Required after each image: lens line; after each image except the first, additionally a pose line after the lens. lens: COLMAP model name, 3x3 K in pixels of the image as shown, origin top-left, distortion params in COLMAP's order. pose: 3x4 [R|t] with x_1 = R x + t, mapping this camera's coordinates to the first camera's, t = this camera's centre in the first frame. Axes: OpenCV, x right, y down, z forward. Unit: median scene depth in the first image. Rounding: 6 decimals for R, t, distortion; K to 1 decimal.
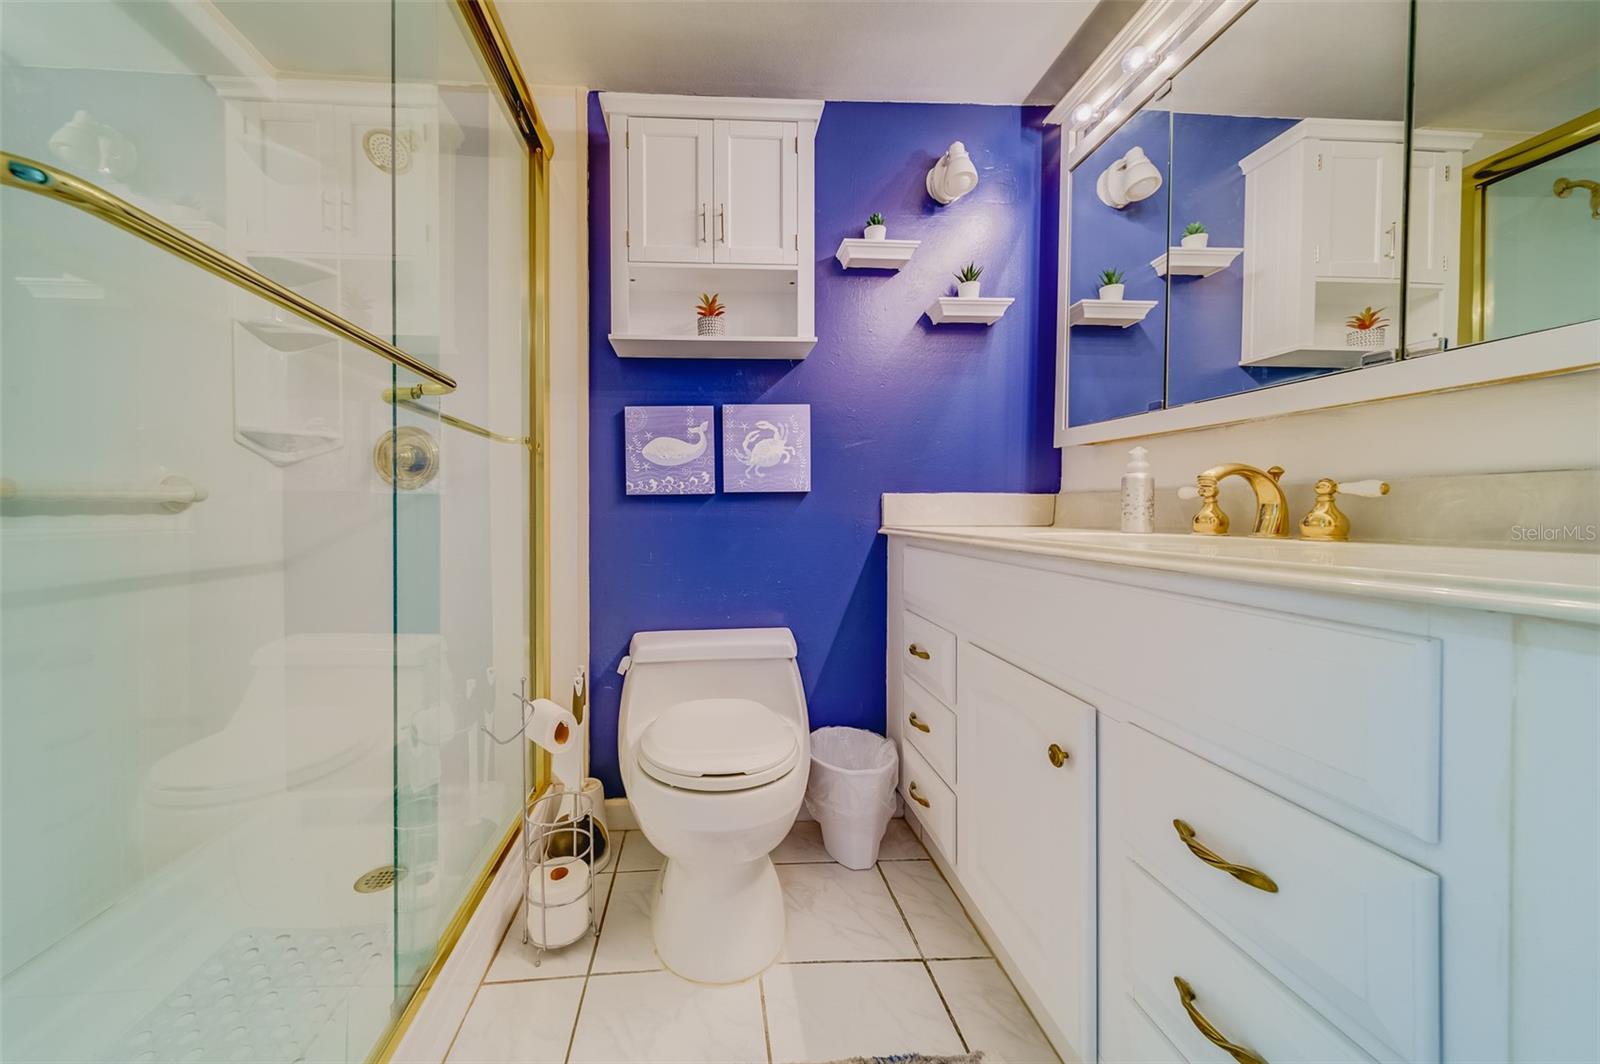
lens RADIAL K [[617.8, 0, 706.7], [0, 617.8, 503.2], [0, 0, 1]] dist [-0.001703, -0.000025]
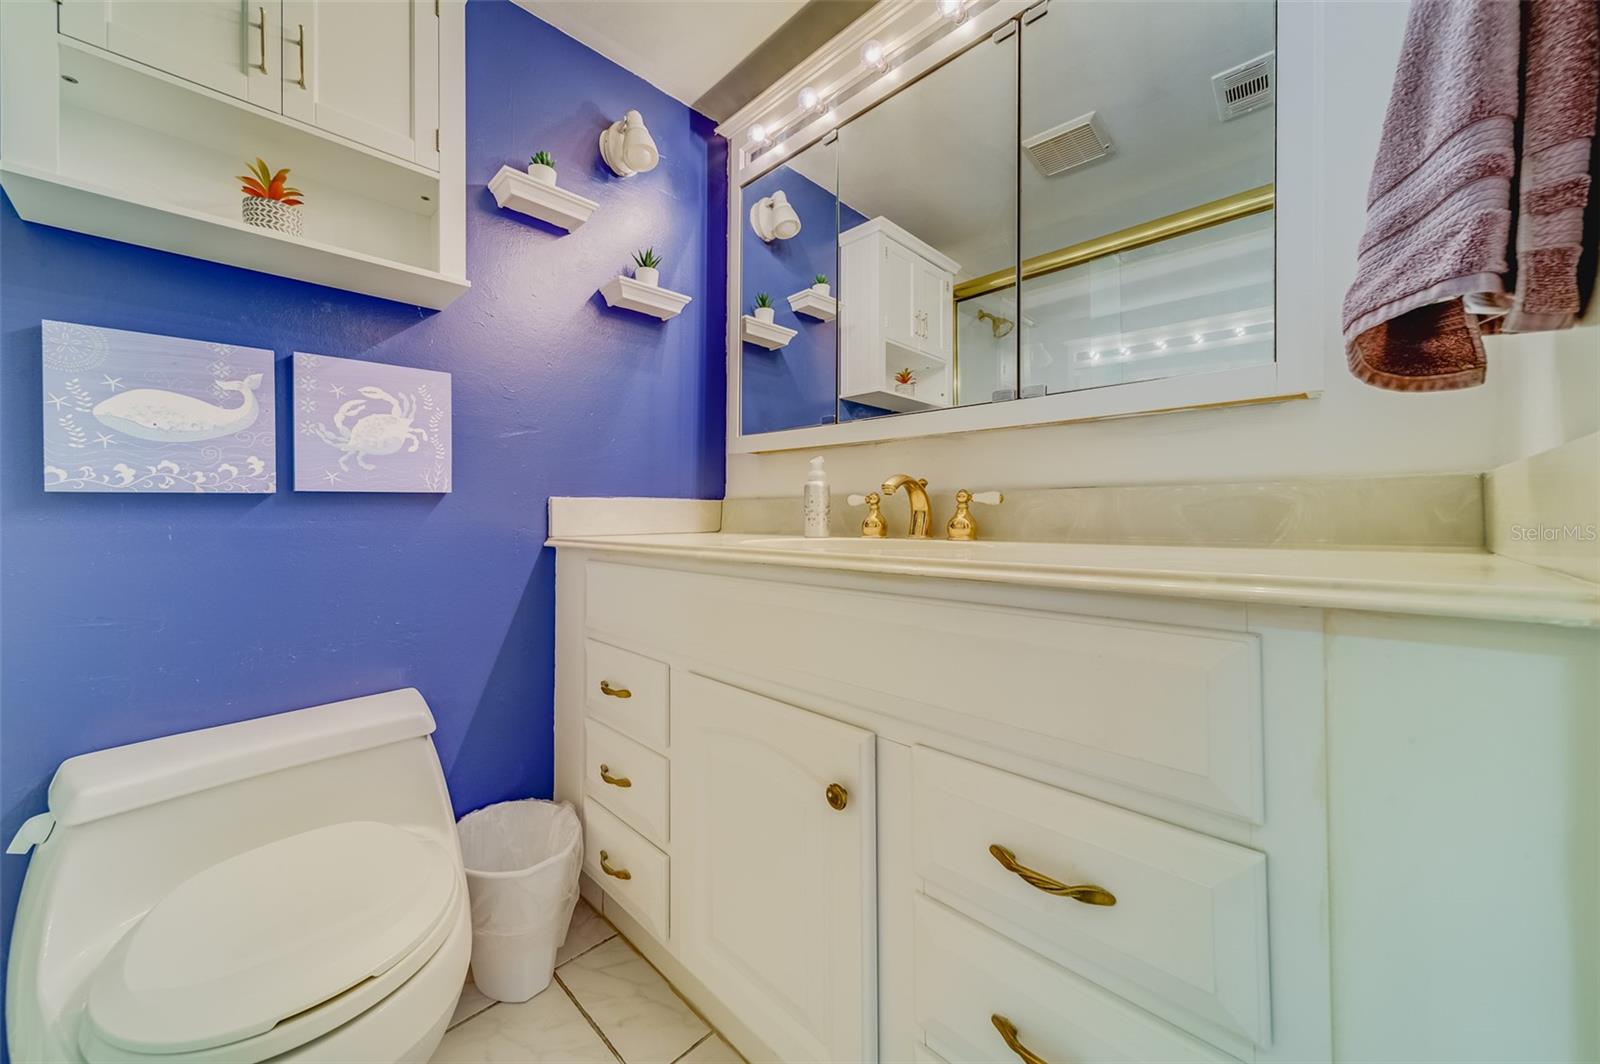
lens RADIAL K [[583.0, 0, 780.0], [0, 583.0, 501.2], [0, 0, 1]] dist [0.002111, 0.000044]
pose [[0.708892, 0.010688, 0.705236, -0.042728], [-0.001312, 0.999903, -0.013835, -0.000169], [-0.705315, 0.008882, 0.708838, 0.247476]]
